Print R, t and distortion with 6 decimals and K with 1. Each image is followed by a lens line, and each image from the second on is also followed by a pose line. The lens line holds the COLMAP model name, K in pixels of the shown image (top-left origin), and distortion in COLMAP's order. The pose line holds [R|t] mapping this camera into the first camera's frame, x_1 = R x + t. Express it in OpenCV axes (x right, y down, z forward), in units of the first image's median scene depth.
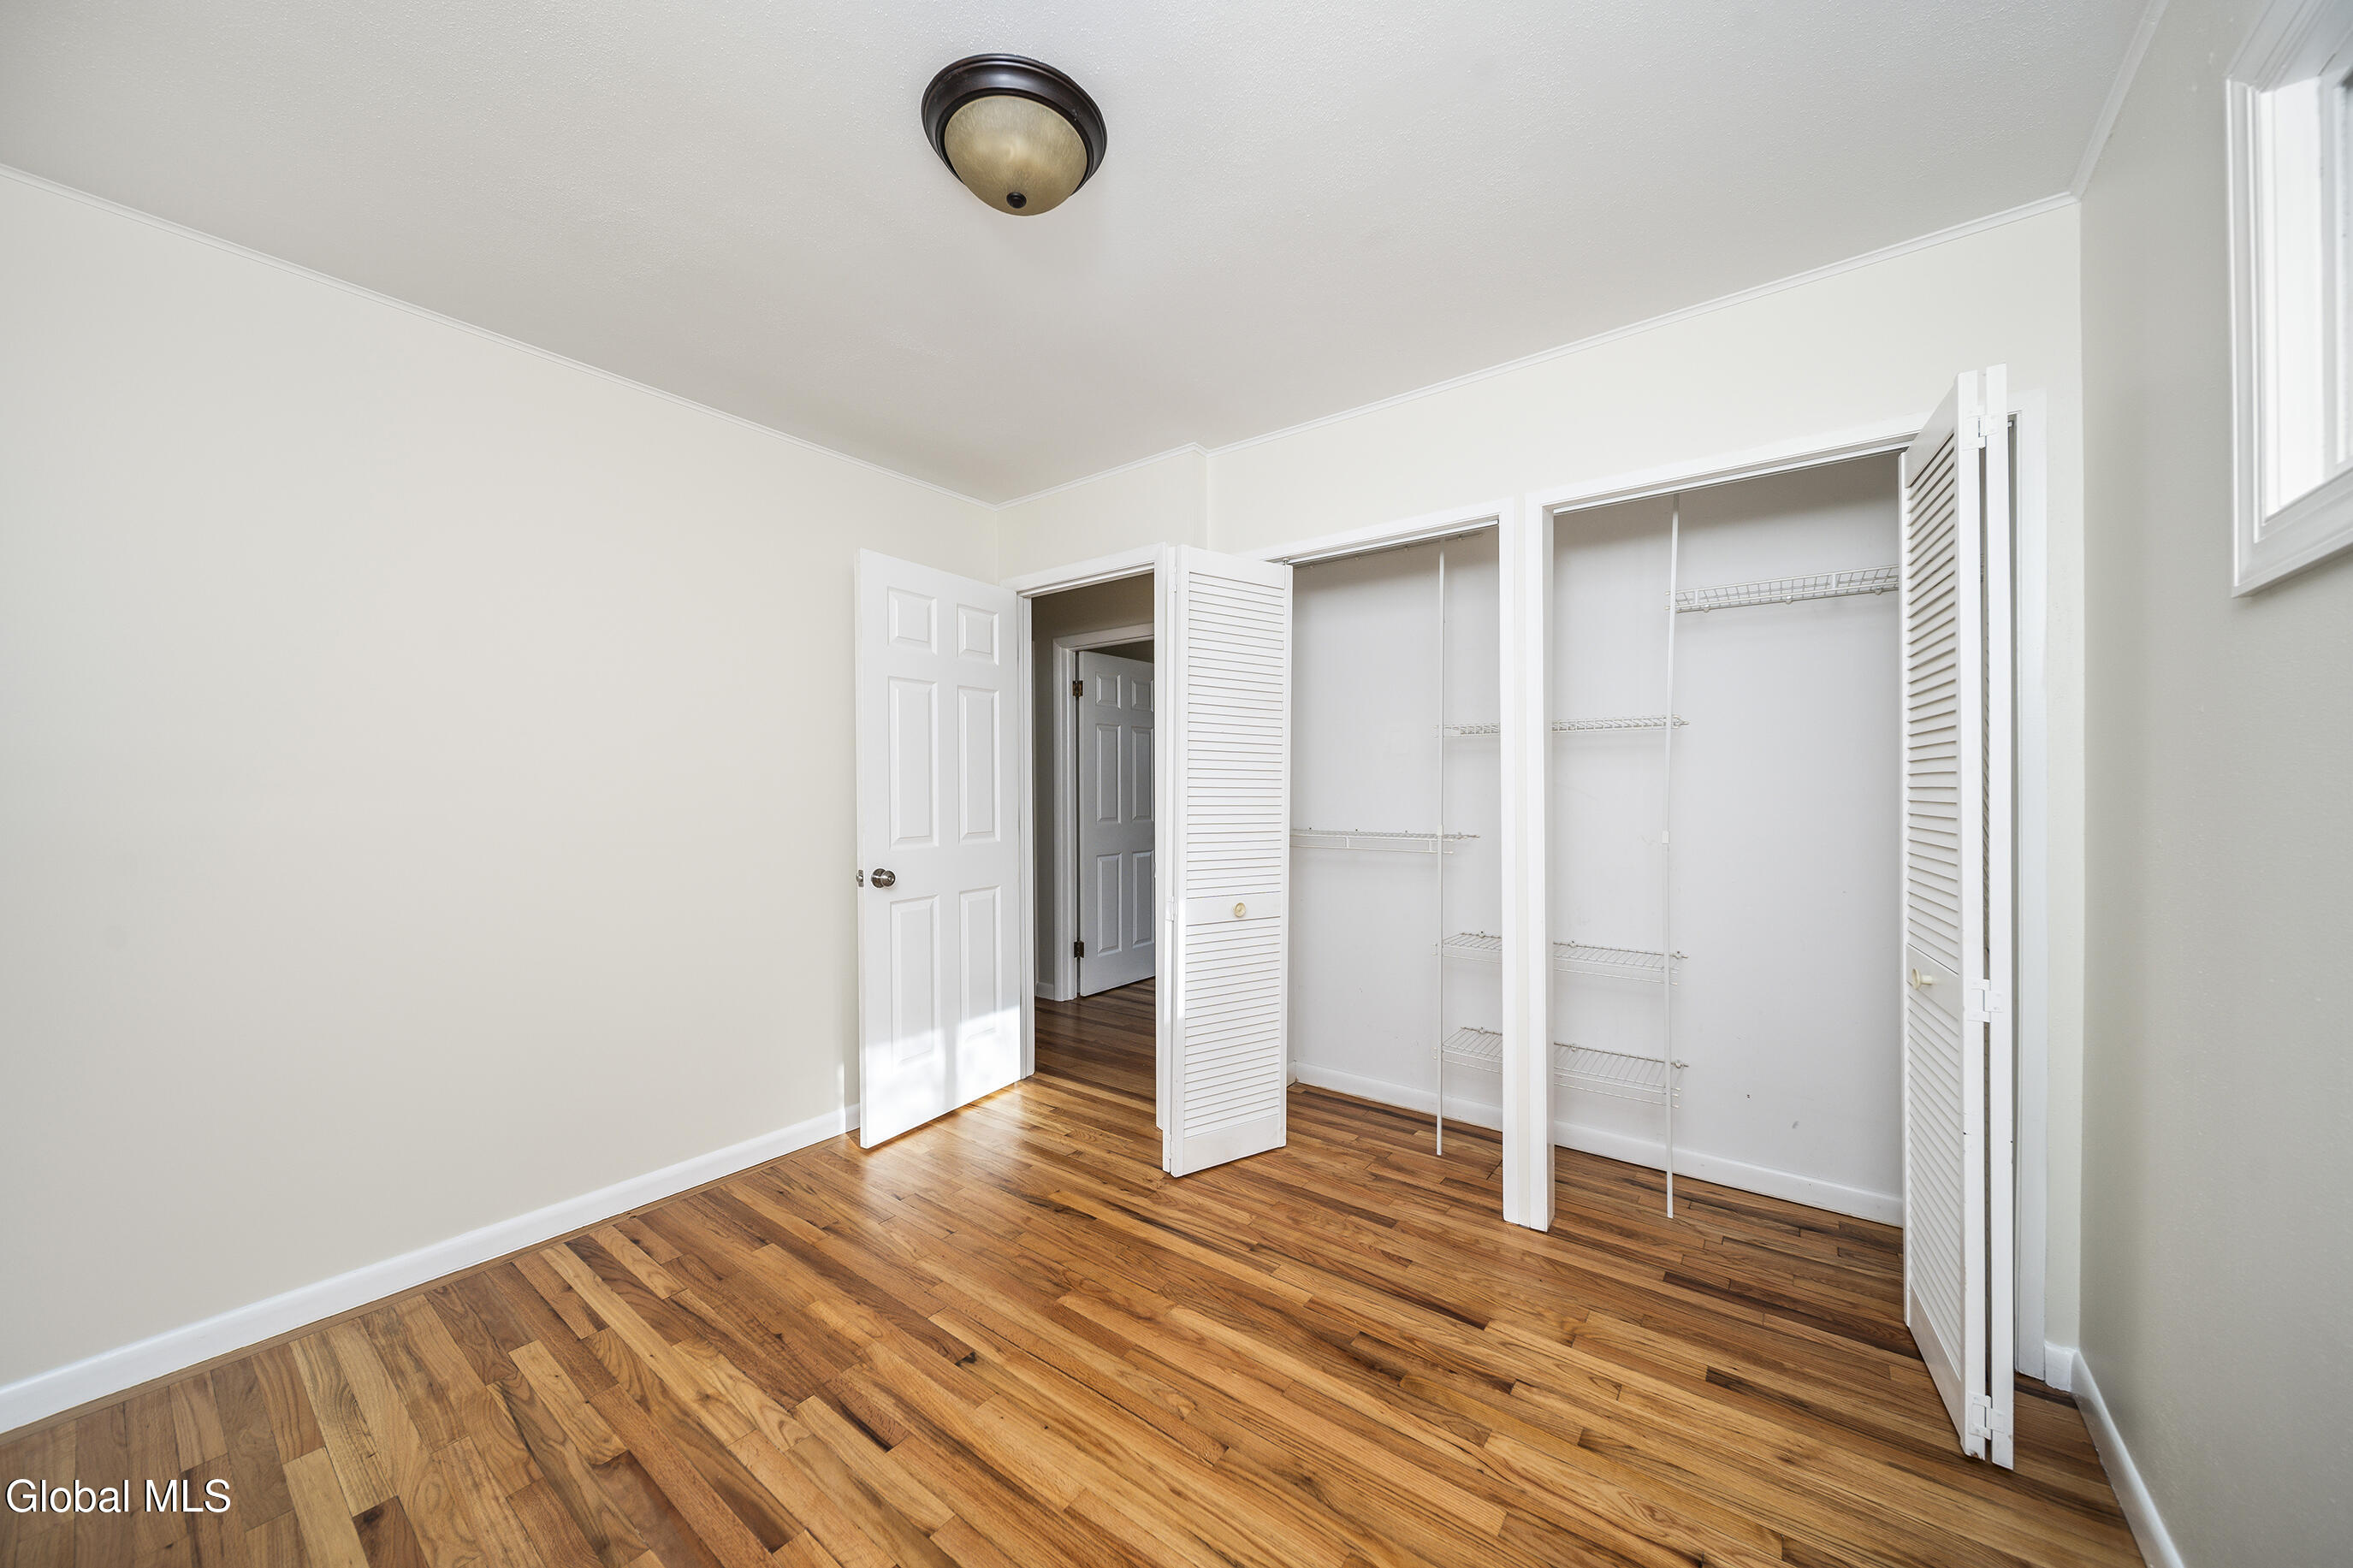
lens RADIAL K [[831.4, 0, 1188.1], [0, 831.4, 790.1], [0, 0, 1]] dist [-0.000287, -0.001376]
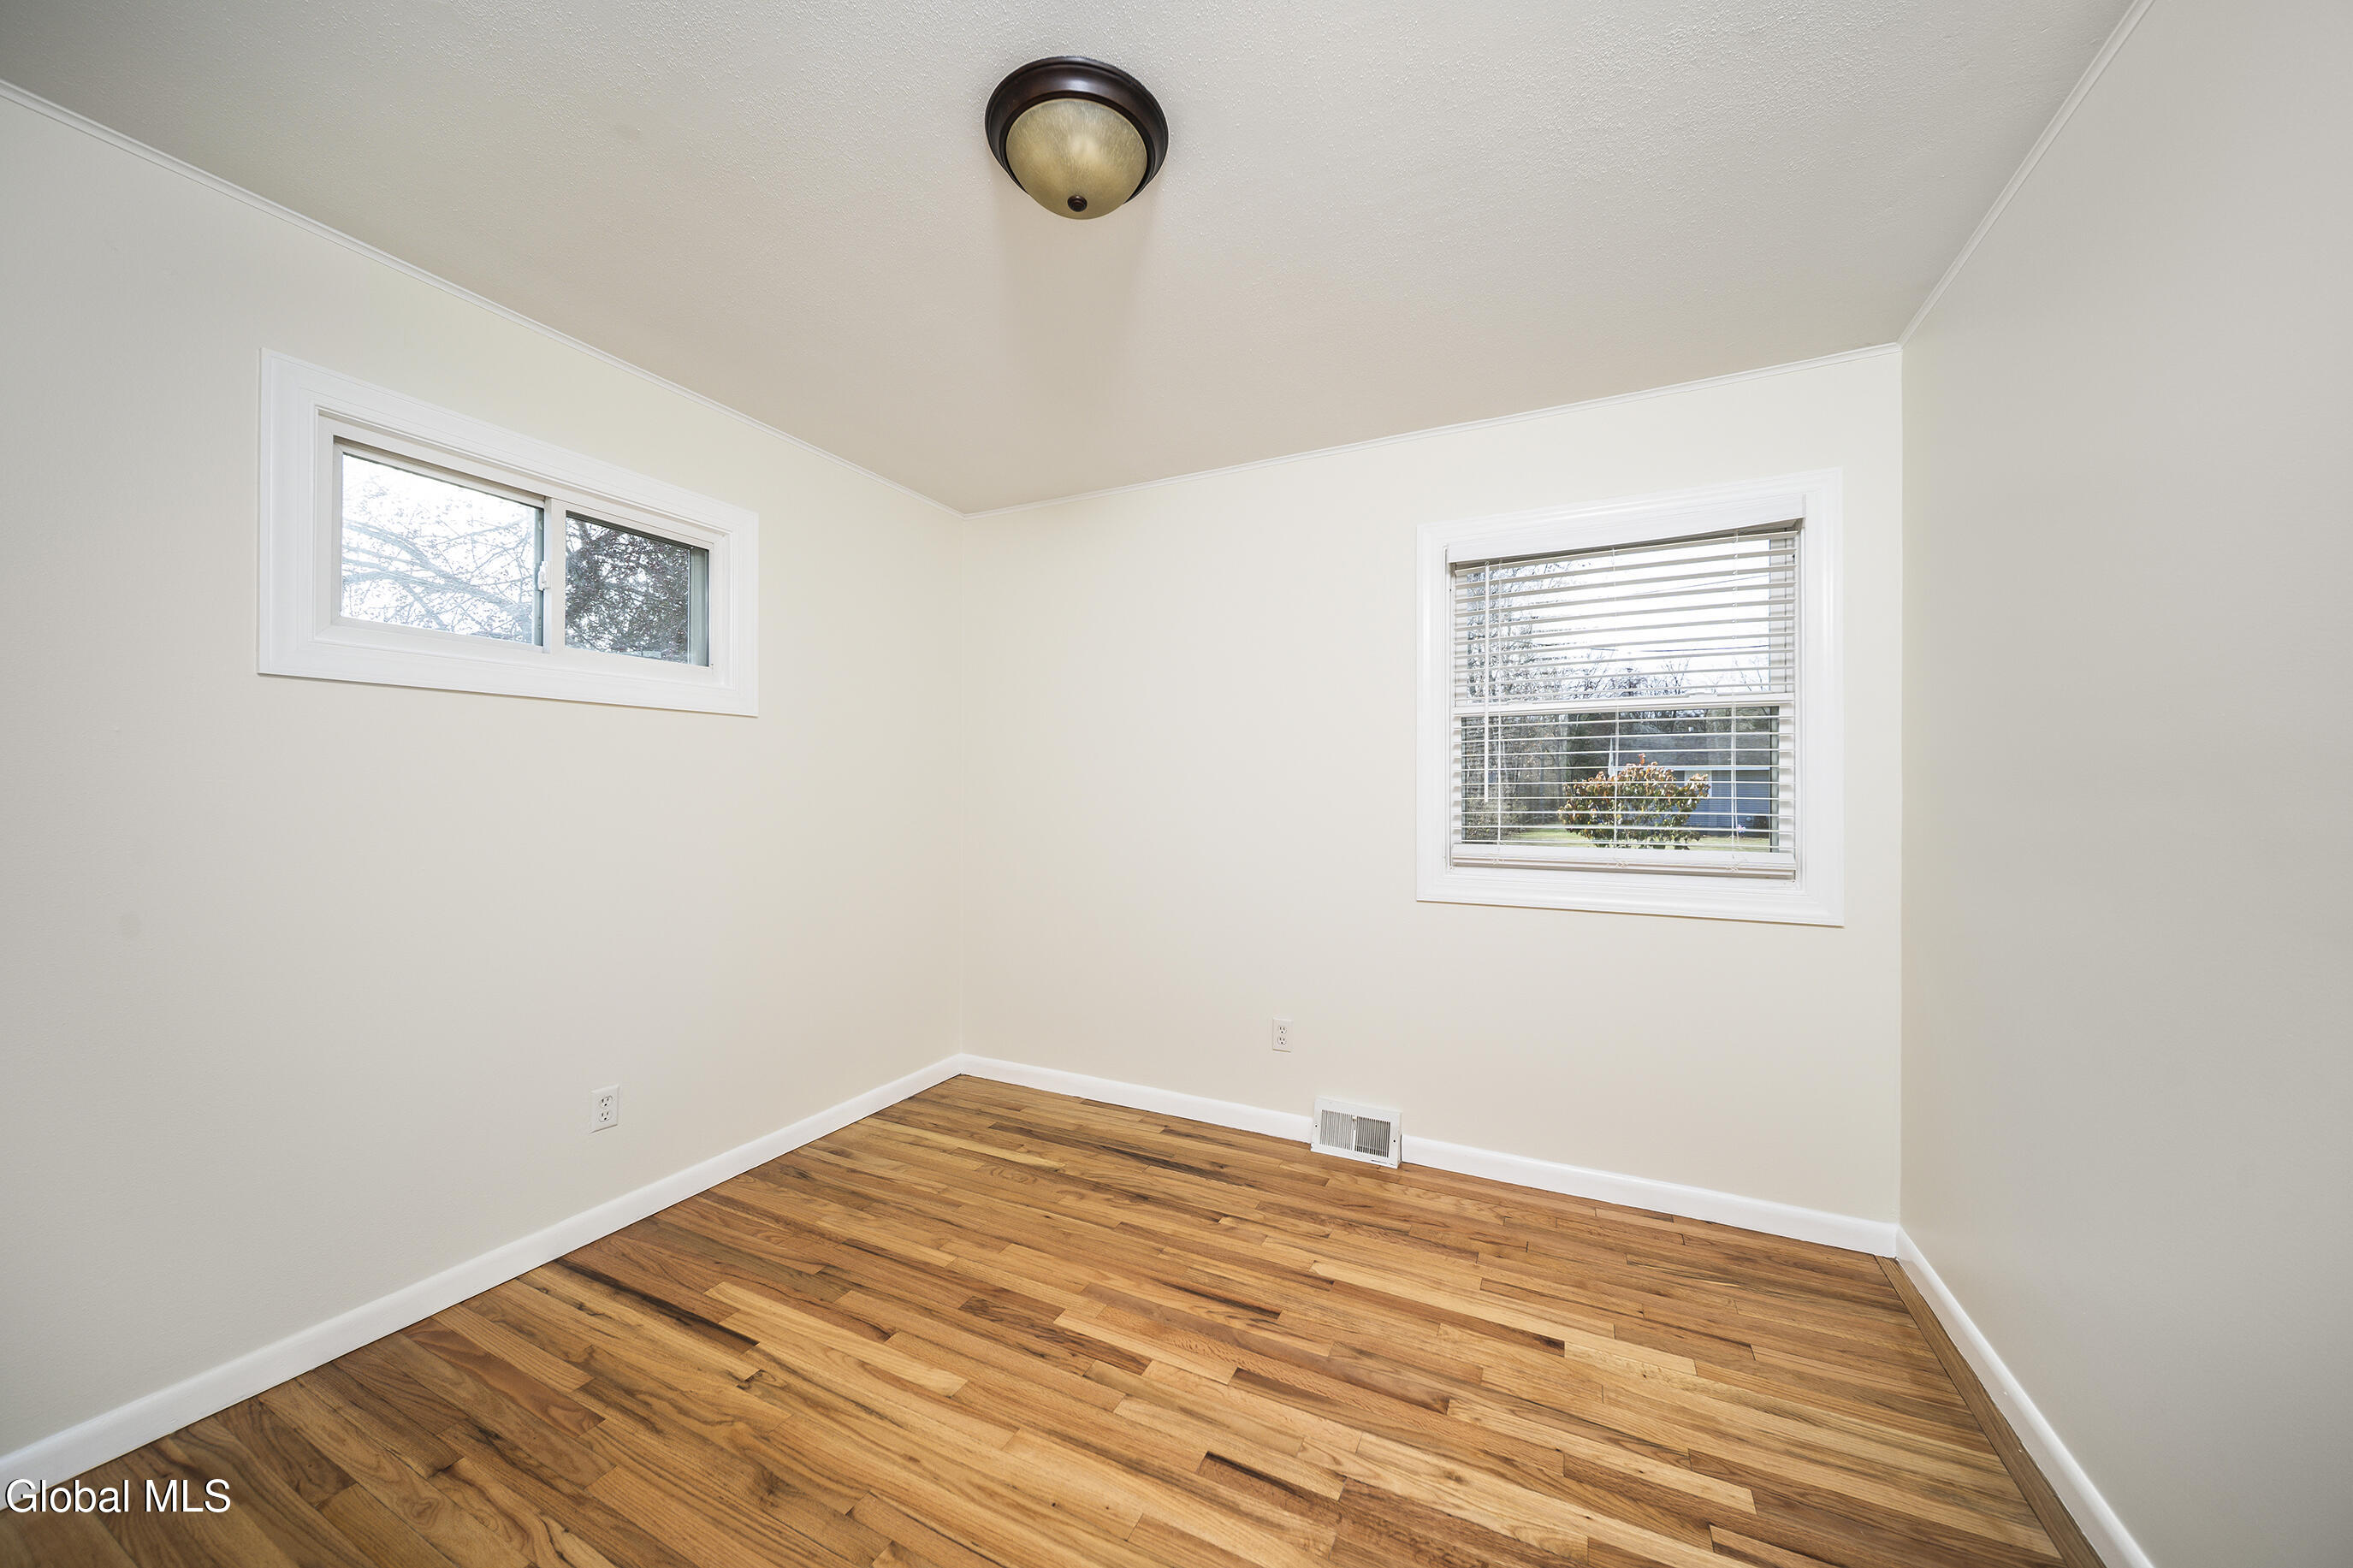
lens RADIAL K [[831.4, 0, 1171.6], [0, 831.4, 799.8], [0, 0, 1]] dist [-0.000287, -0.001376]
pose [[-0.986450, 0.003063, -0.164033, -0.118930], [-0.001453, 0.999623, 0.027404, -0.012299], [0.164055, 0.027271, -0.986074, 1.474983]]
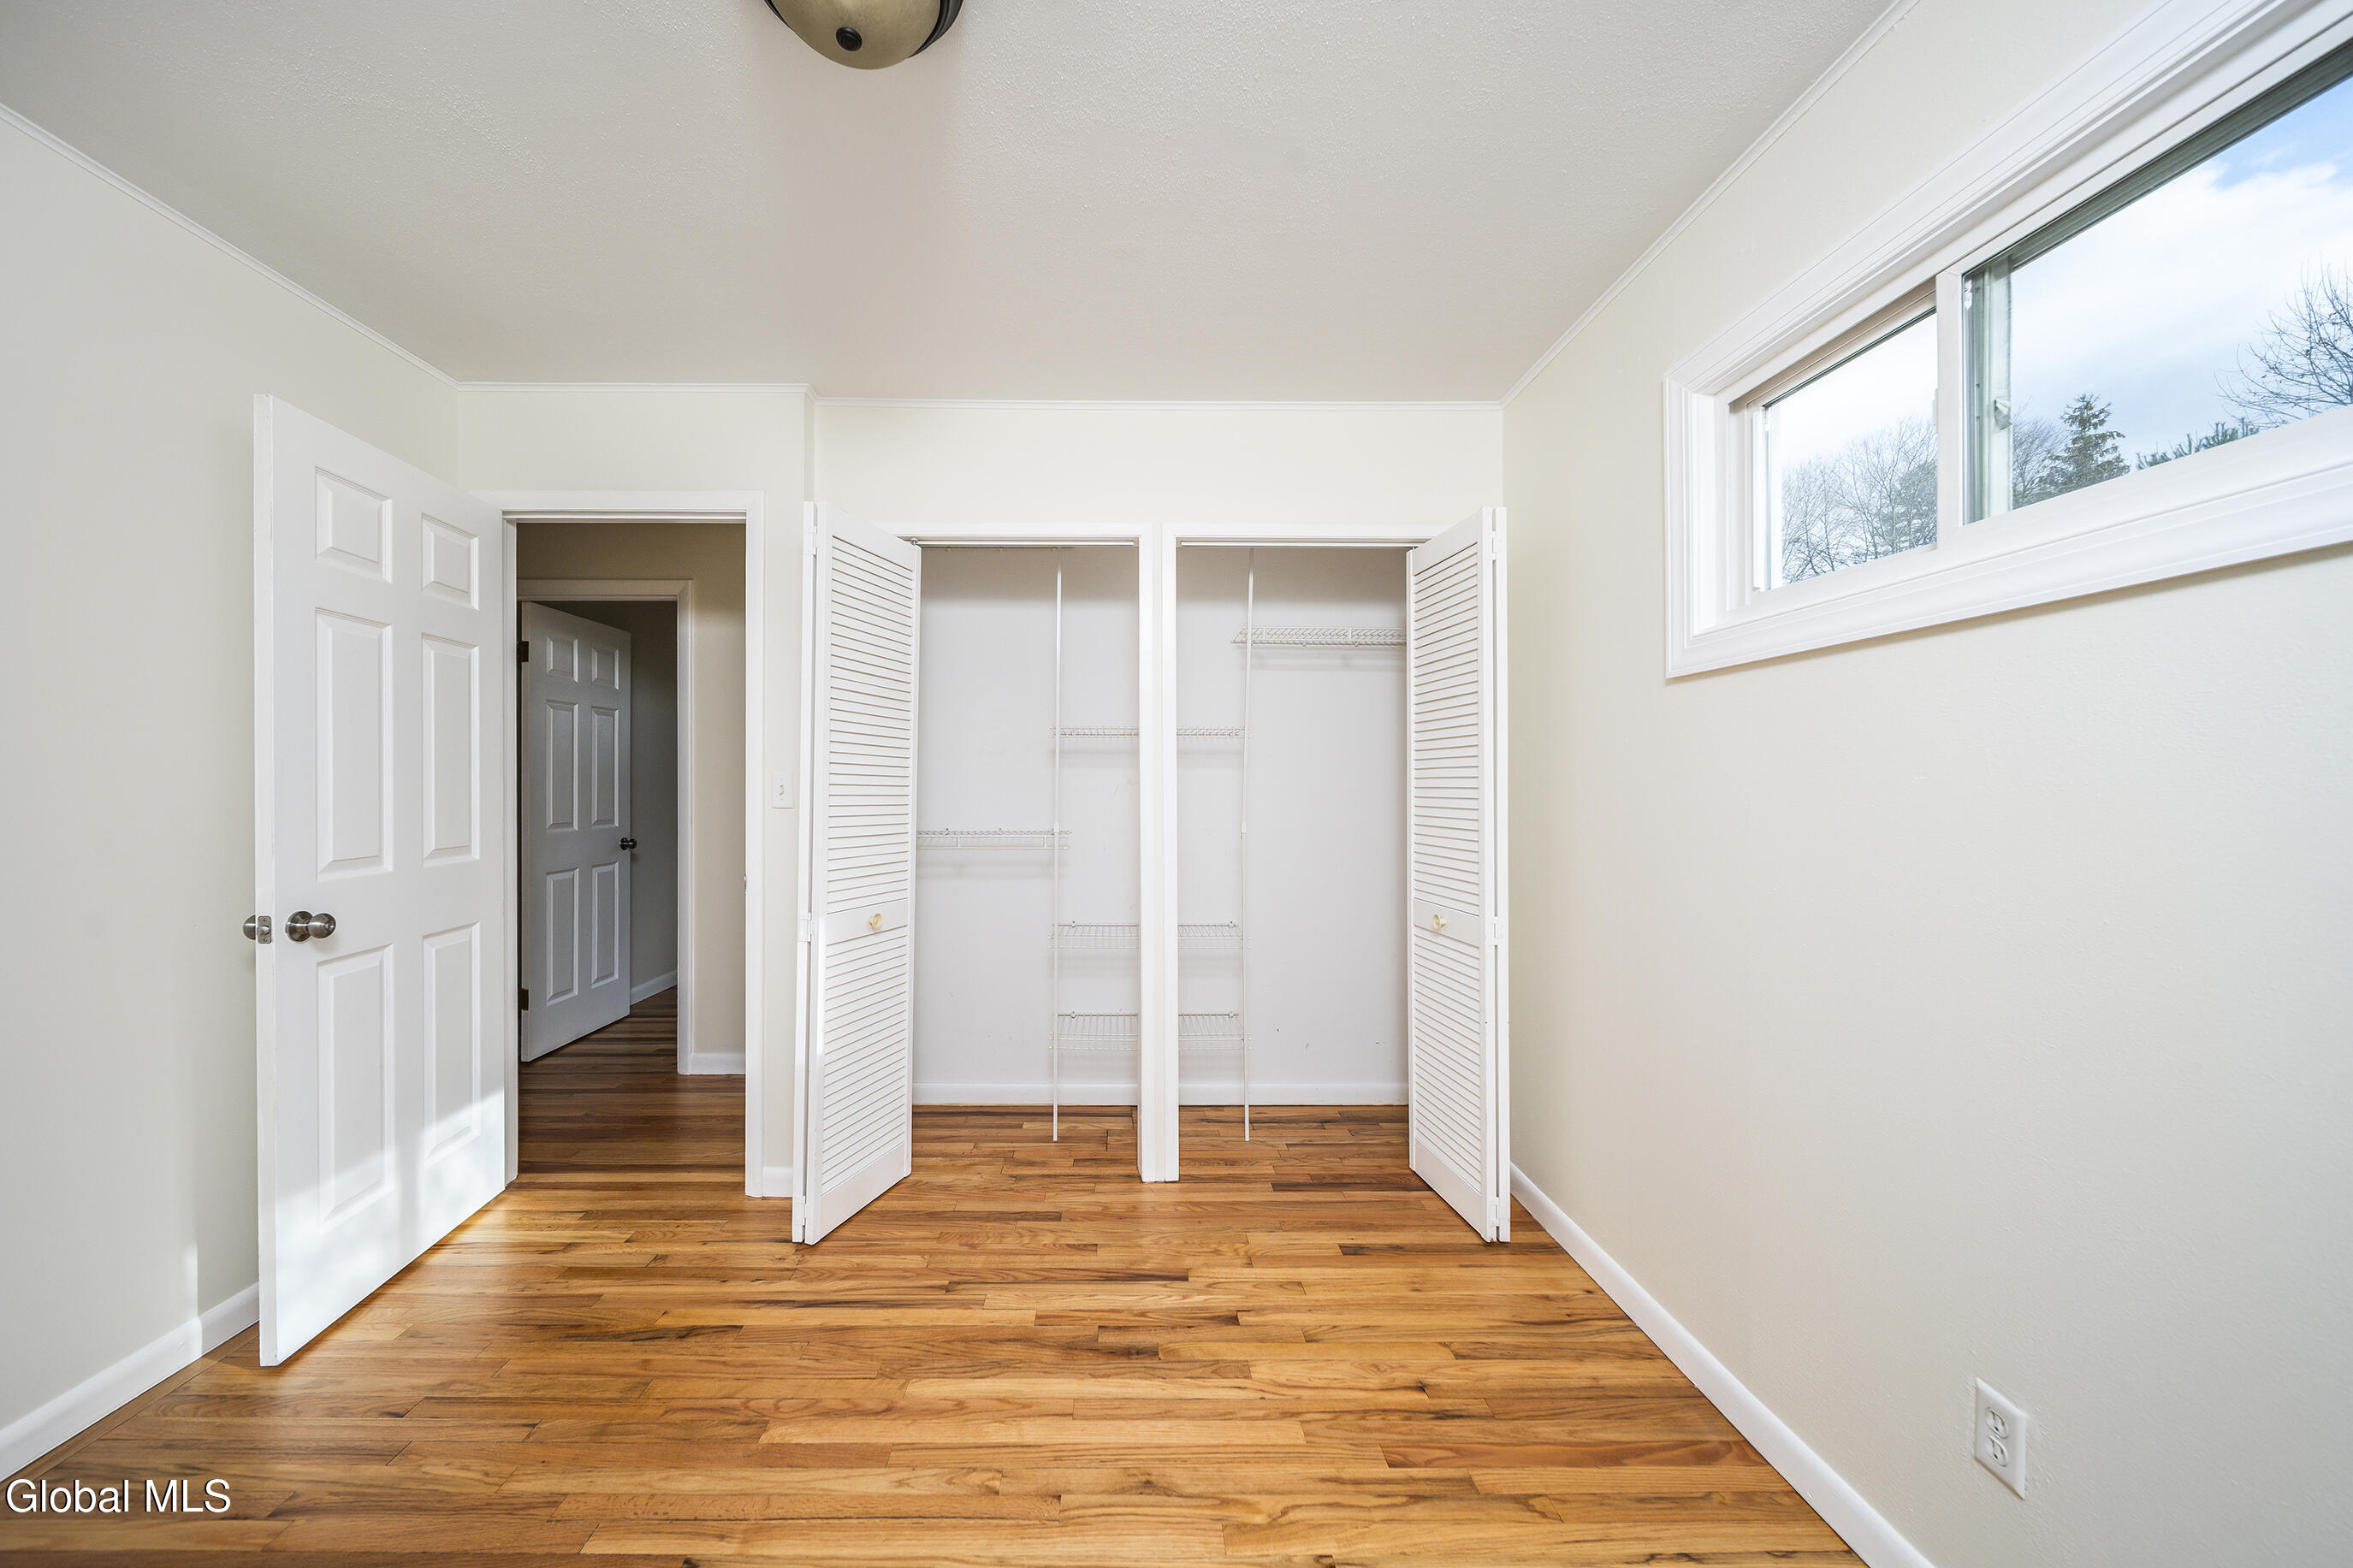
lens RADIAL K [[831.4, 0, 1138.1], [0, 831.4, 786.9], [0, 0, 1]] dist [-0.000287, -0.001376]
pose [[0.791801, 0.003015, 0.610772, -0.346276], [-0.003127, 0.999995, -0.000883, -0.002446], [-0.610771, -0.001211, 0.791806, 0.159937]]
